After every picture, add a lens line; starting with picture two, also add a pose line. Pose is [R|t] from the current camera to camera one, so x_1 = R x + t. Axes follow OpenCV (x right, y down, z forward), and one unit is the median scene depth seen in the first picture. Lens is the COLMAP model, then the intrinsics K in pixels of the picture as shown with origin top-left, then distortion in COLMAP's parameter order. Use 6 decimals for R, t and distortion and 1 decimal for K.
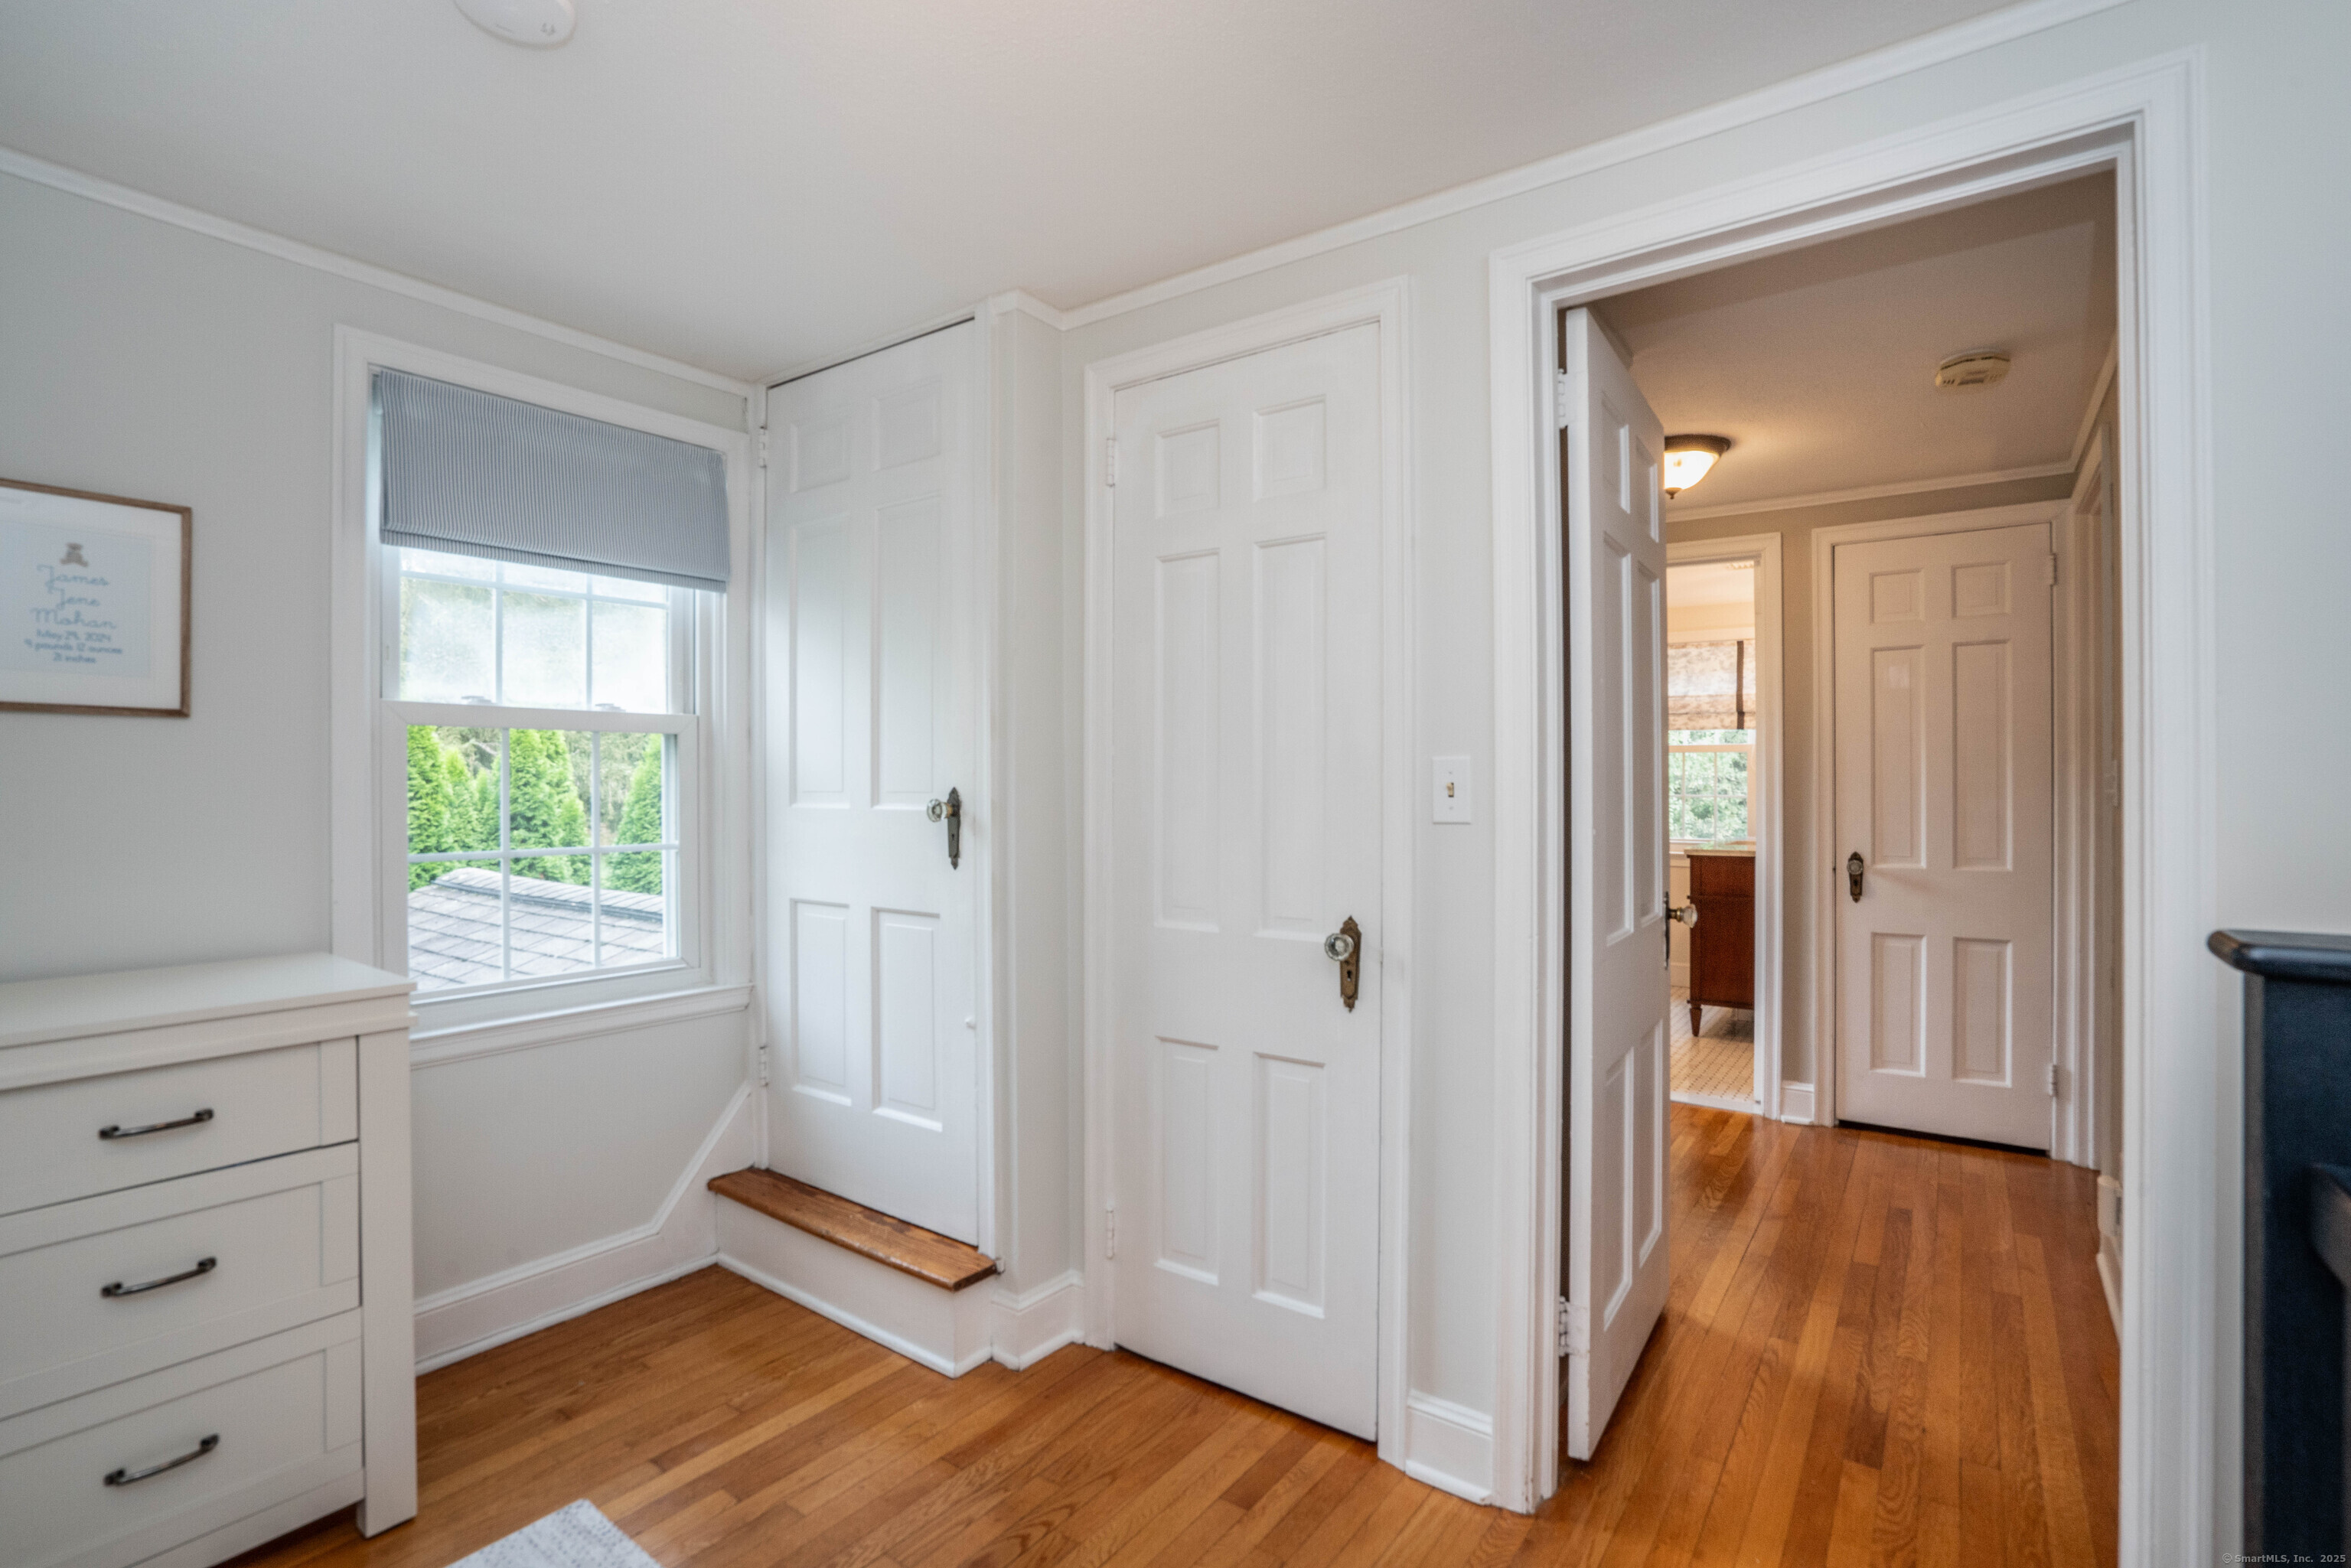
lens RADIAL K [[1048.3, 0, 1175.5], [0, 1048.3, 784.0], [0, 0, 1]] dist [-0.017255, 0.000088]
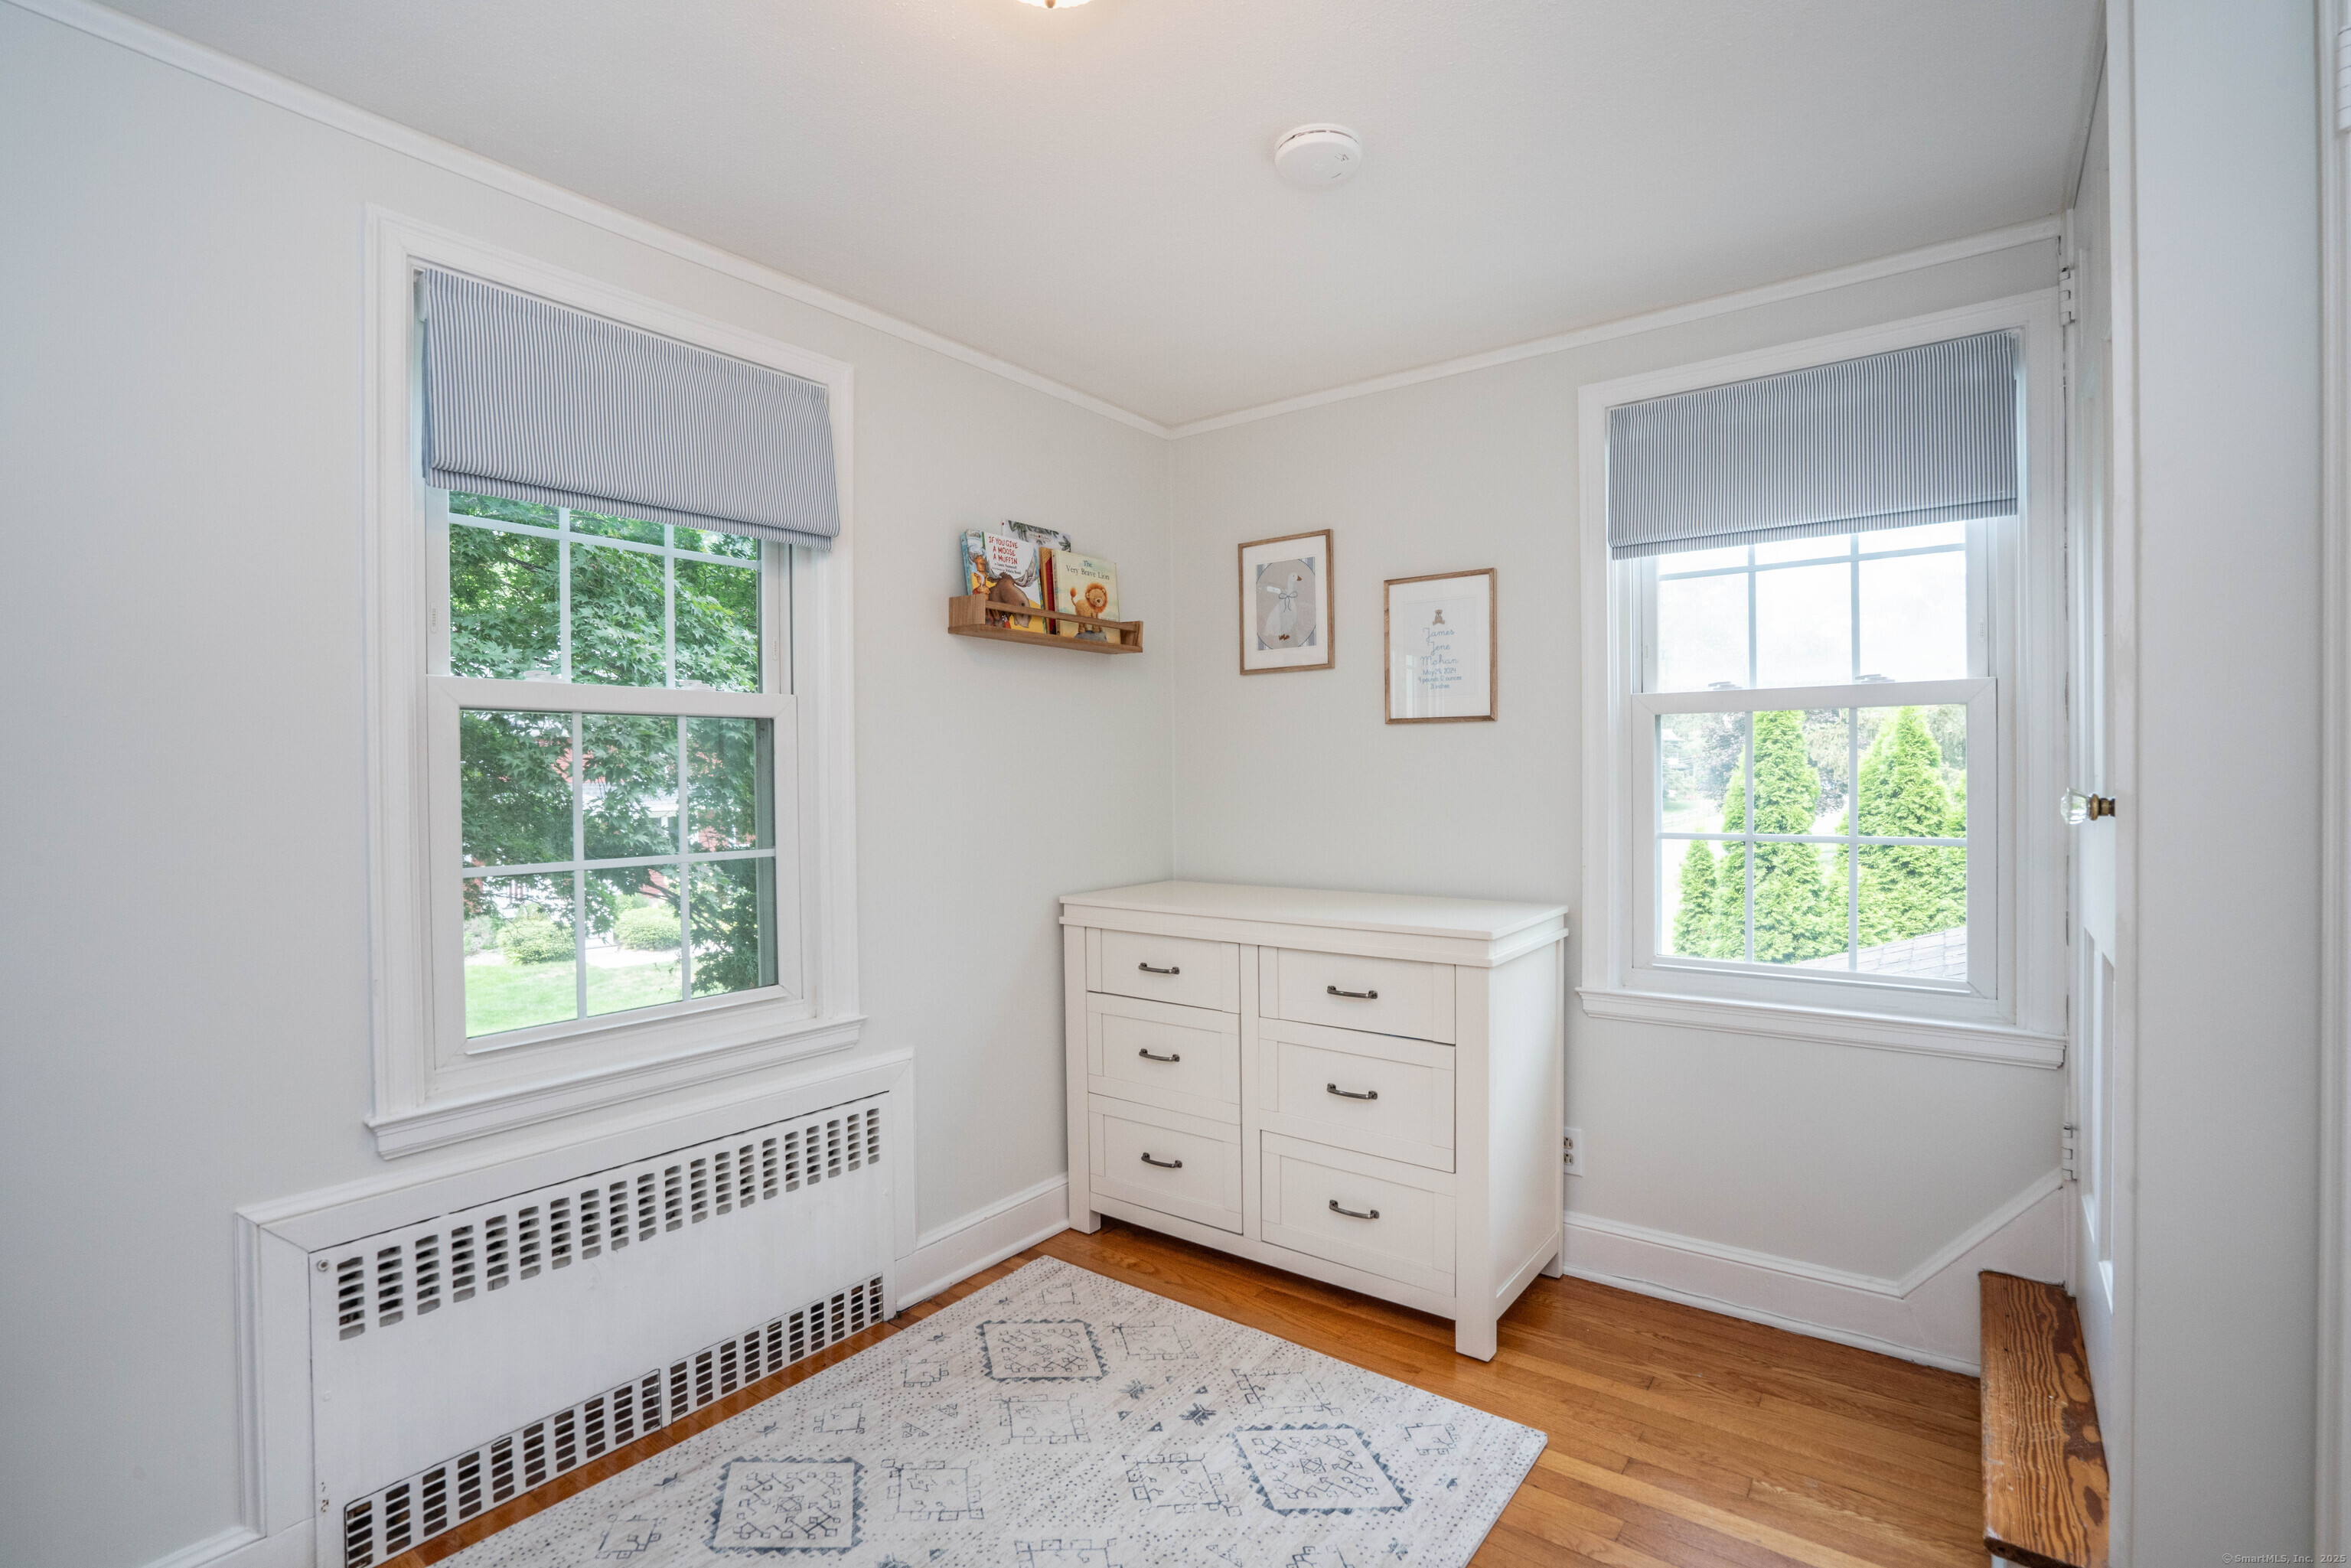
lens RADIAL K [[1067.8, 0, 1175.5], [0, 1067.8, 784.0], [0, 0, 1]] dist [-0.028201, 0.000340]
pose [[0.016965, 0.014460, -0.999752, 0.386150], [0.012068, 0.999820, 0.014665, -0.005170], [0.999783, -0.012314, 0.016788, 0.461726]]
